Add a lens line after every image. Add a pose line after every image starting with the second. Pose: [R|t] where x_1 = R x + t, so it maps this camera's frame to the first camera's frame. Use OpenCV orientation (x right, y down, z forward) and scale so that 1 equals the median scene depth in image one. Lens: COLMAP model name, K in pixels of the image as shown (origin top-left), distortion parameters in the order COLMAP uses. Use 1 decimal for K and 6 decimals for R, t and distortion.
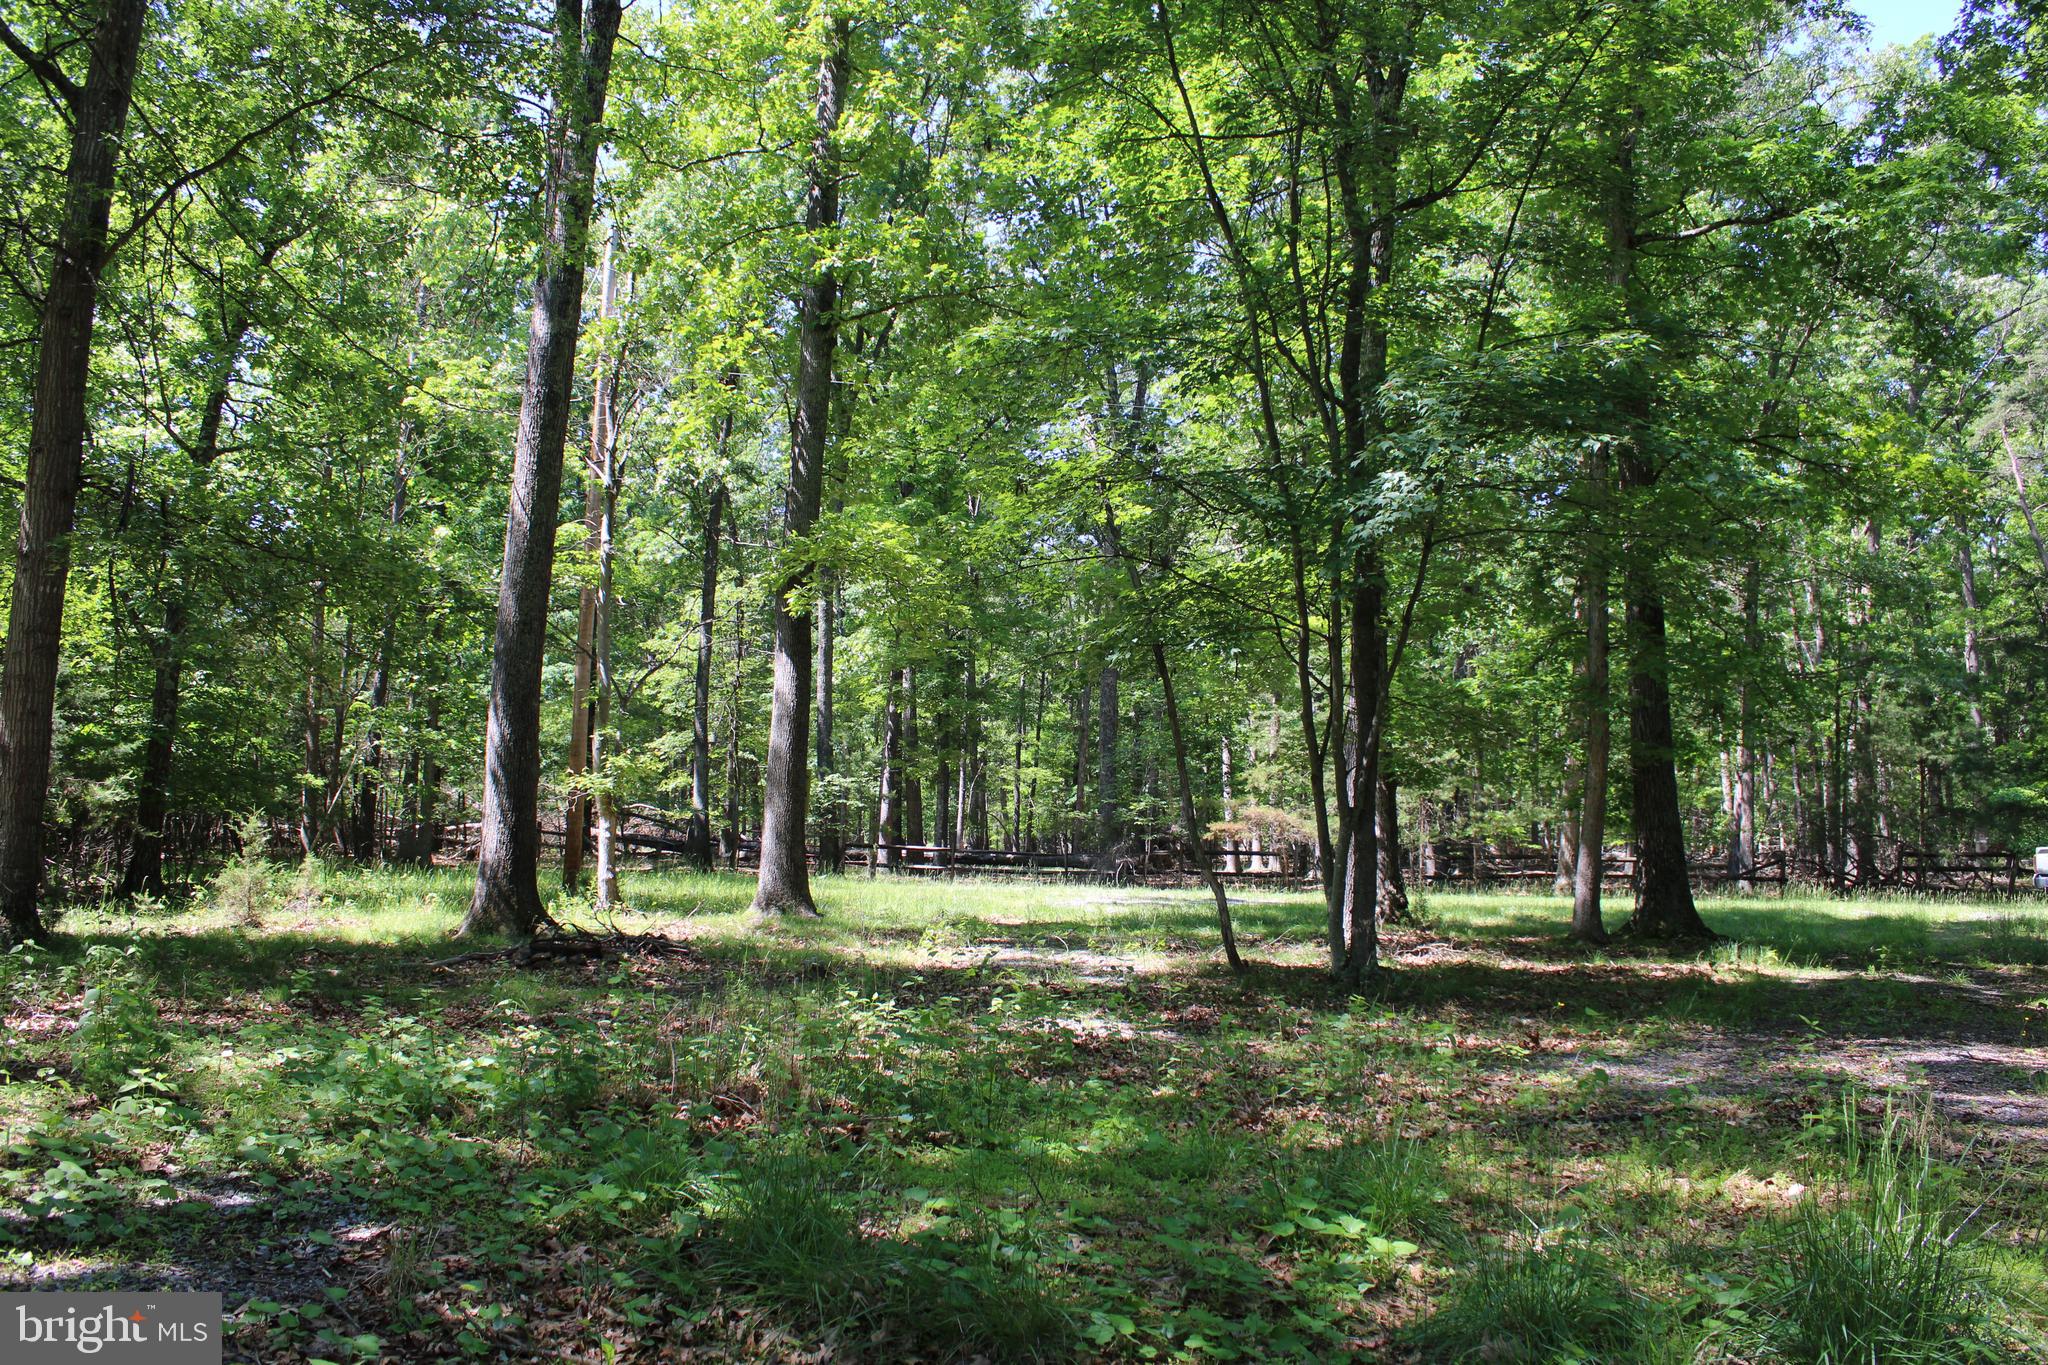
lens RADIAL K [[1701.0, 0, 1029.5], [0, 1701.0, 701.5], [0, 0, 1]] dist [-0.156014, 0.139005]
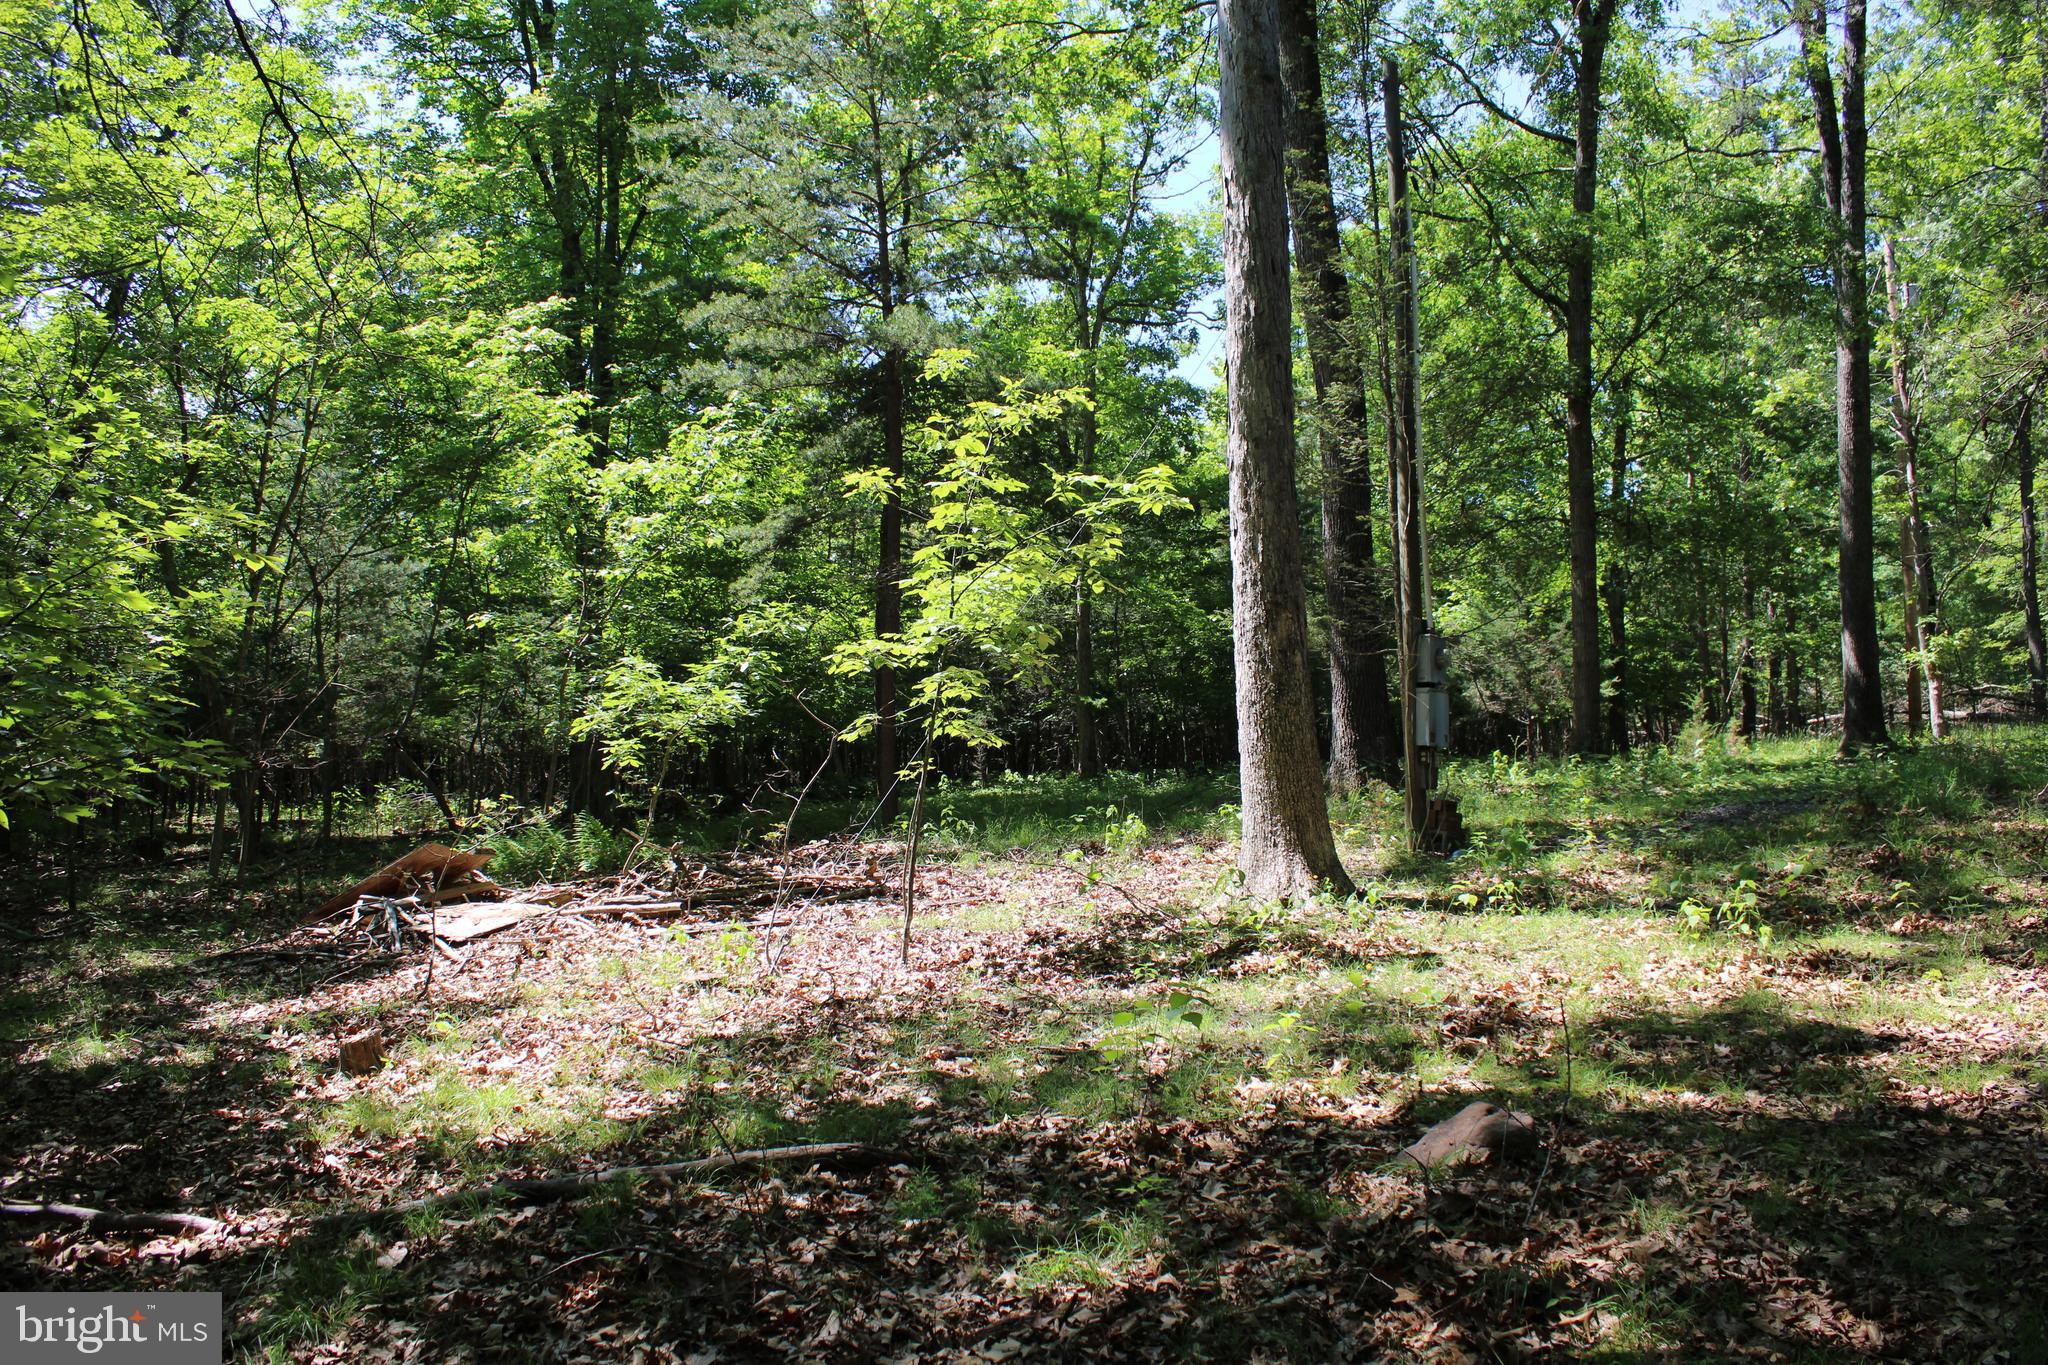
lens RADIAL K [[1701.0, 0, 1029.5], [0, 1701.0, 701.5], [0, 0, 1]] dist [-0.156014, 0.139005]
pose [[0.716763, -0.083464, -0.692304, 0.148799], [0.117489, 0.993072, 0.001915, -0.003887], [0.687348, -0.082711, 0.721604, -0.490219]]
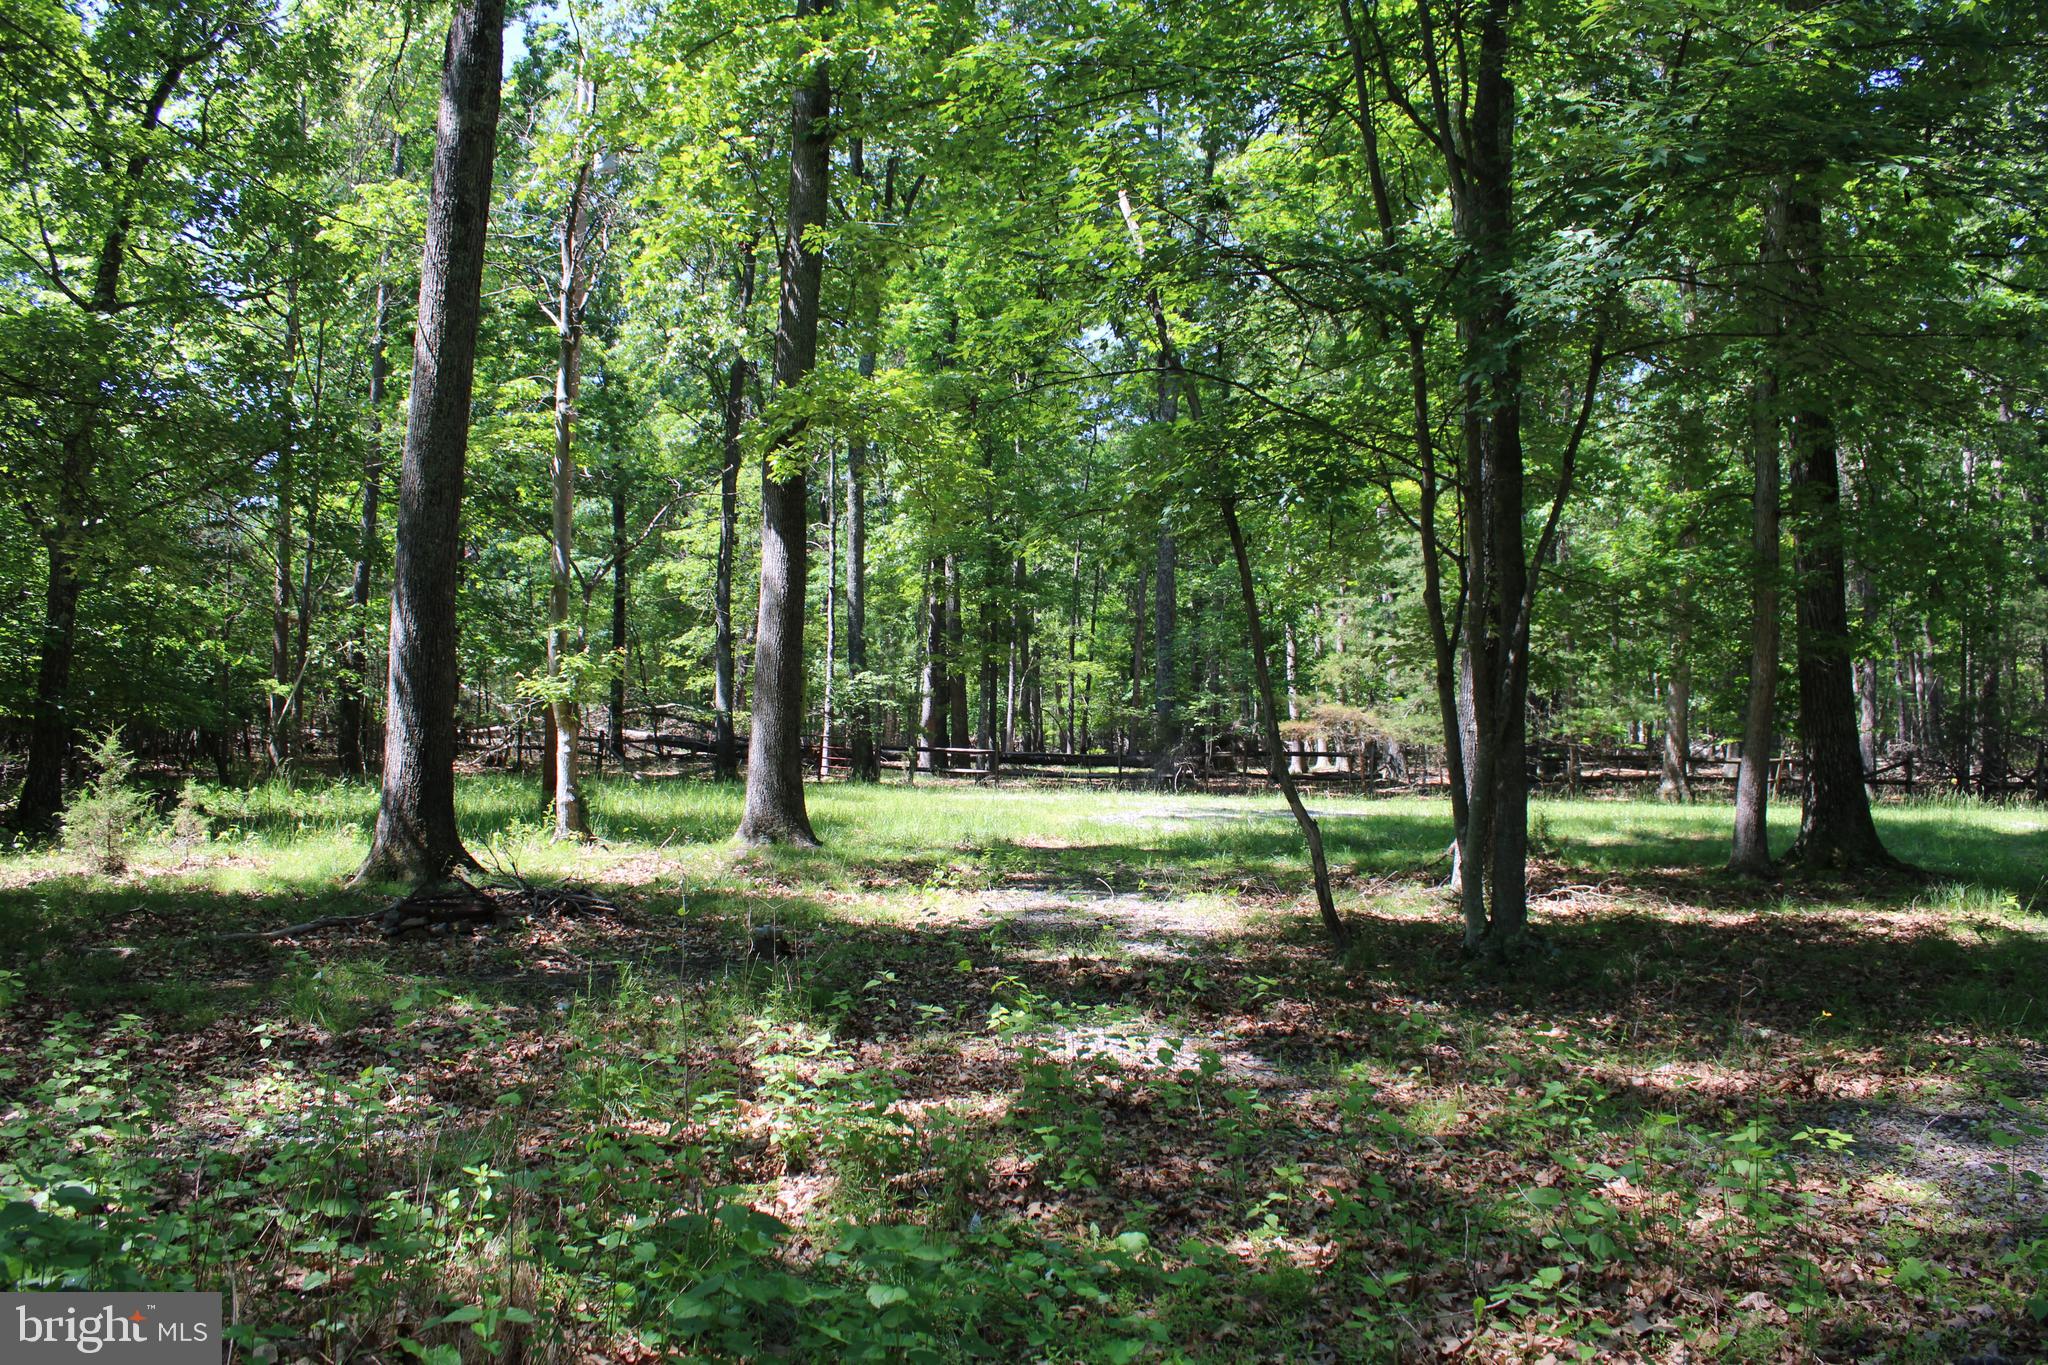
lens RADIAL K [[1701.0, 0, 1029.5], [0, 1701.0, 701.5], [0, 0, 1]] dist [-0.156014, 0.139005]
pose [[0.999389, -0.007249, -0.034195, 0.008639], [0.009380, 0.997996, 0.062584, 0.004586], [0.033673, -0.062867, 0.997454, 0.162685]]
